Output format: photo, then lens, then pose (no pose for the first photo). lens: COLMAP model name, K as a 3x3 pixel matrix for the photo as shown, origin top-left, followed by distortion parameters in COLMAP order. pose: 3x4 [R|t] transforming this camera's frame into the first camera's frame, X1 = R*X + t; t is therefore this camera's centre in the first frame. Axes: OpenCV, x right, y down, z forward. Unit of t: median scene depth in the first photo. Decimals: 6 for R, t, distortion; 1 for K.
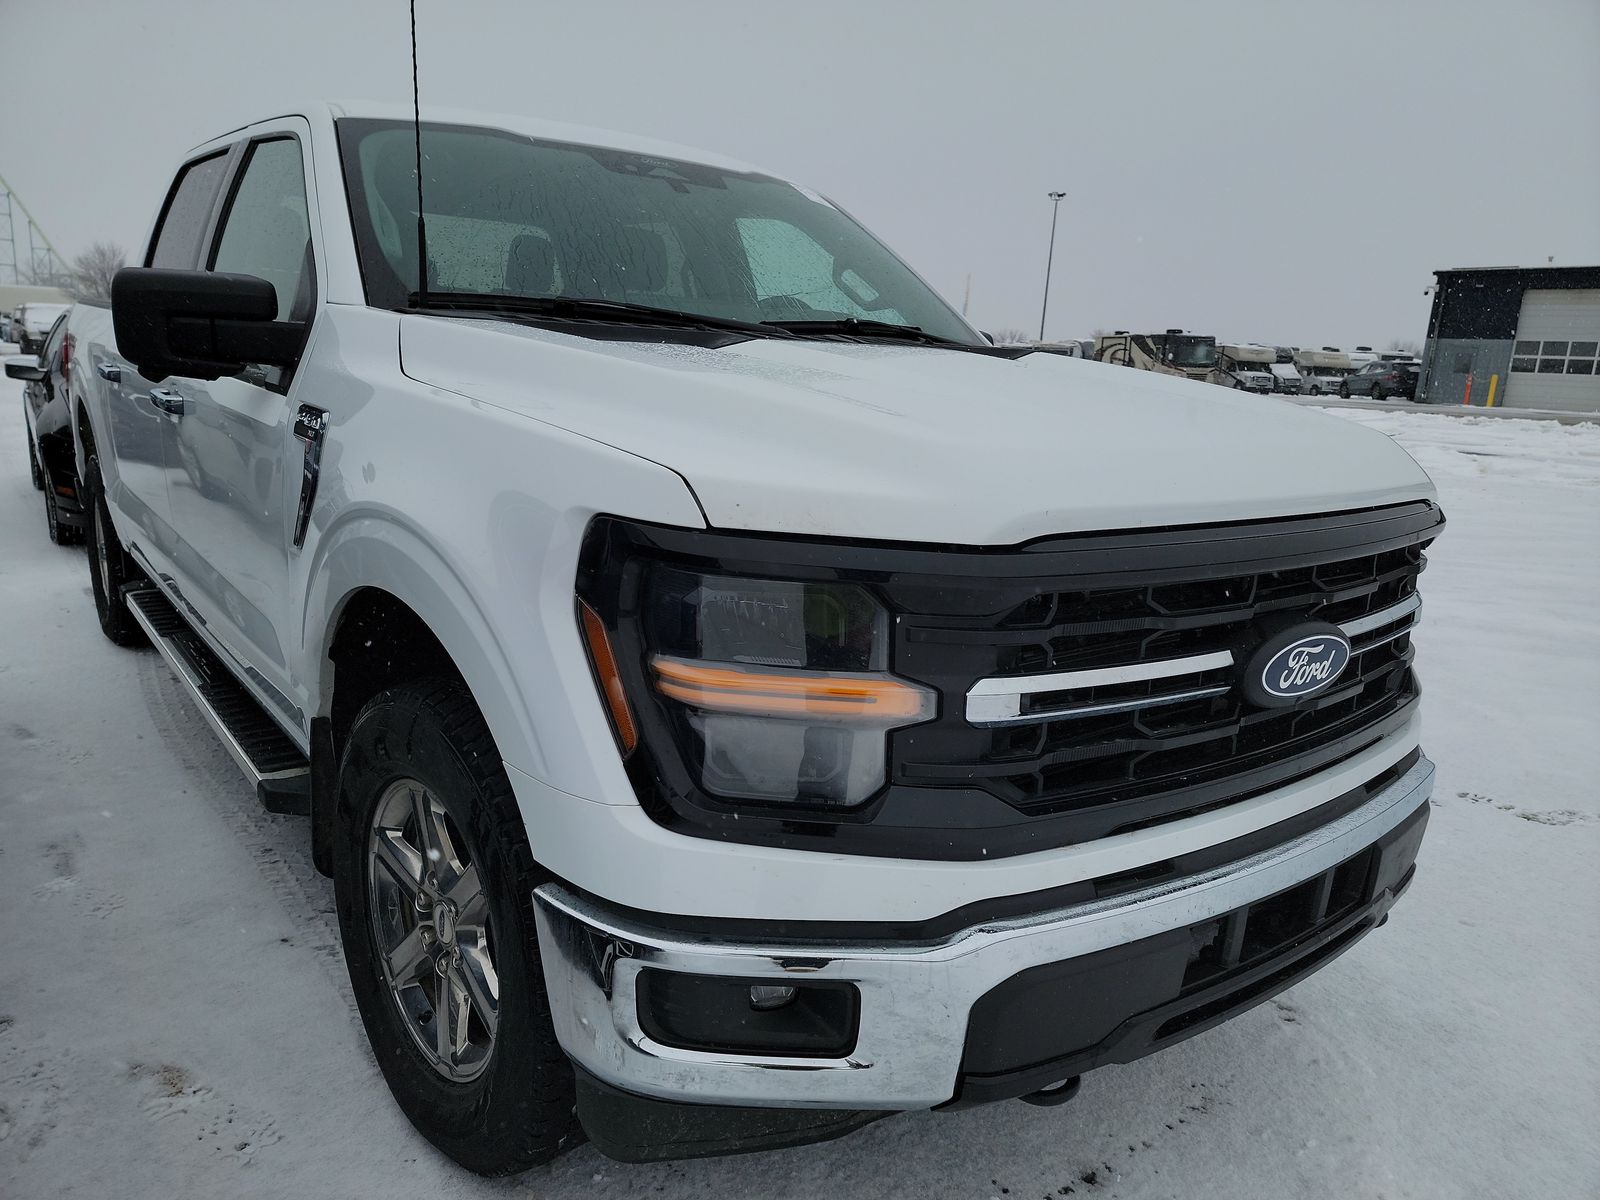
lens RADIAL K [[1133.9, 0, 810.5], [0, 1133.9, 610.0], [0, 0, 1]] dist [0.085312, -0.092161]
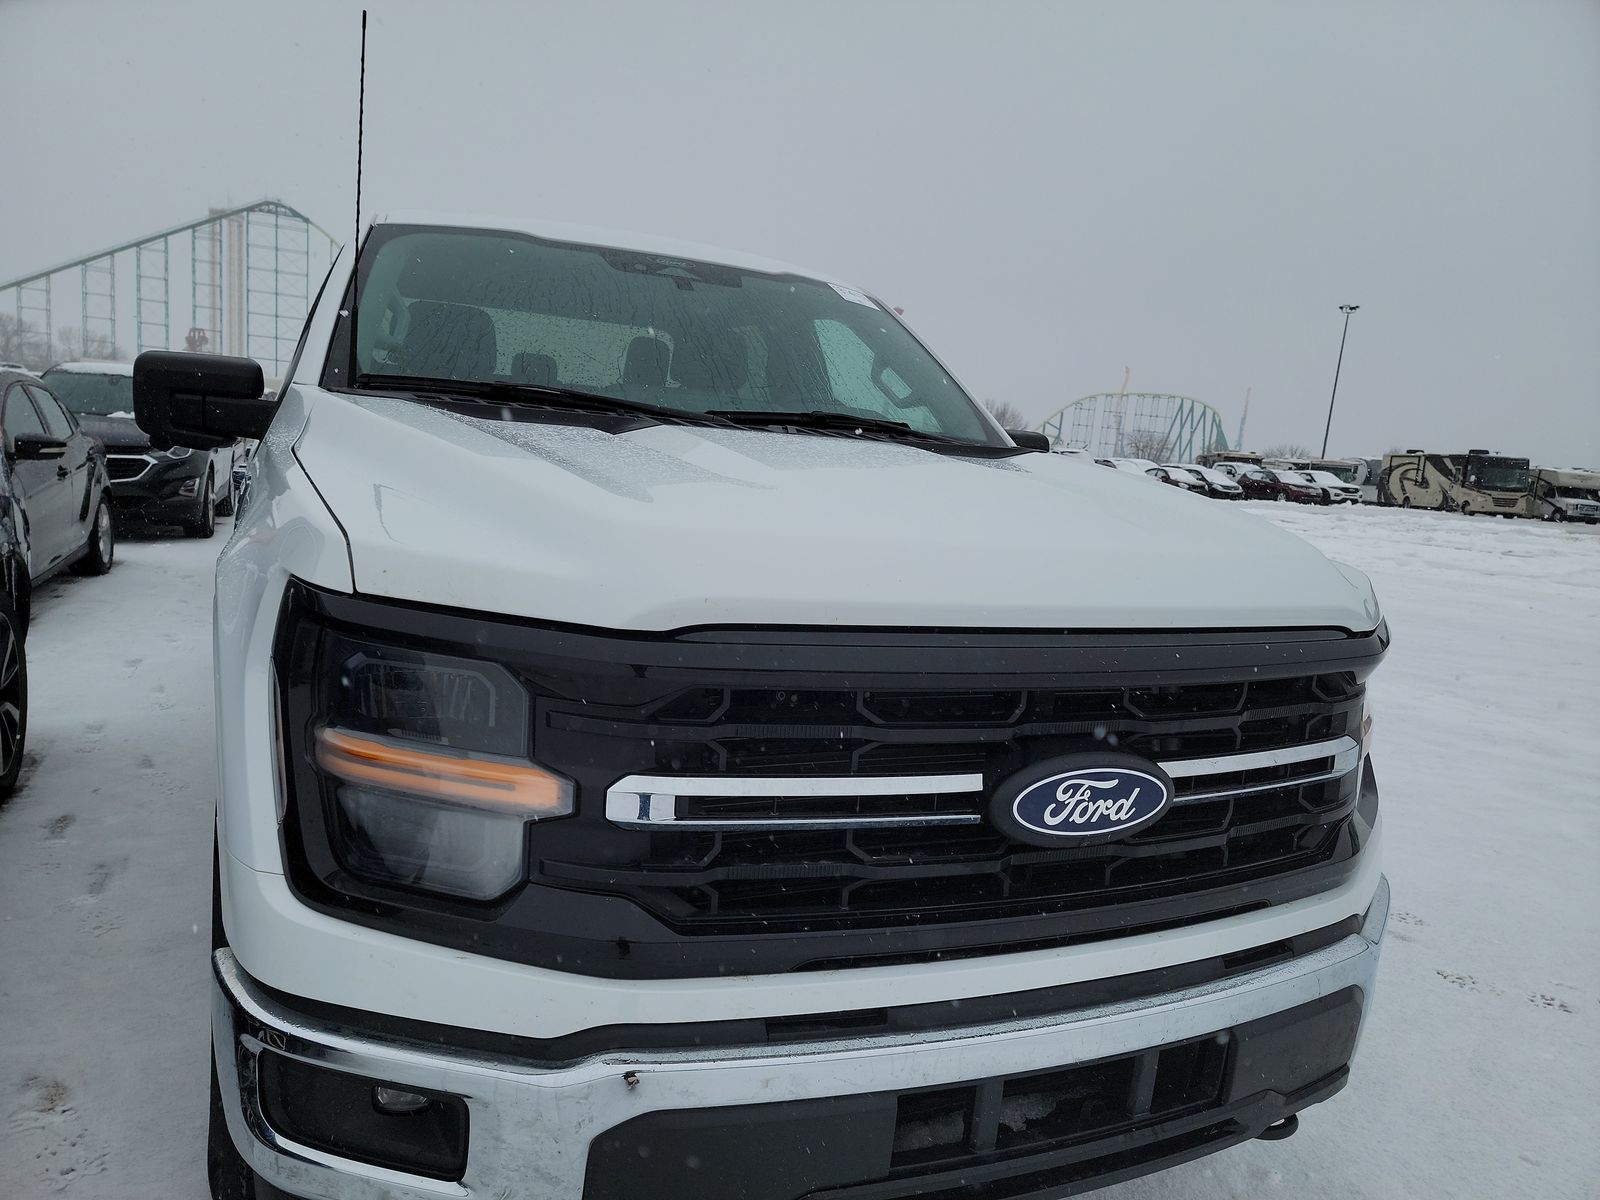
lens RADIAL K [[1127.3, 0, 812.7], [0, 1127.3, 597.3], [0, 0, 1]] dist [0.089689, -0.086921]
pose [[0.970522, 0.059196, -0.233628, 0.421621], [-0.082539, 0.992385, -0.091429, -0.008906], [0.226436, 0.108018, 0.968018, 0.109357]]
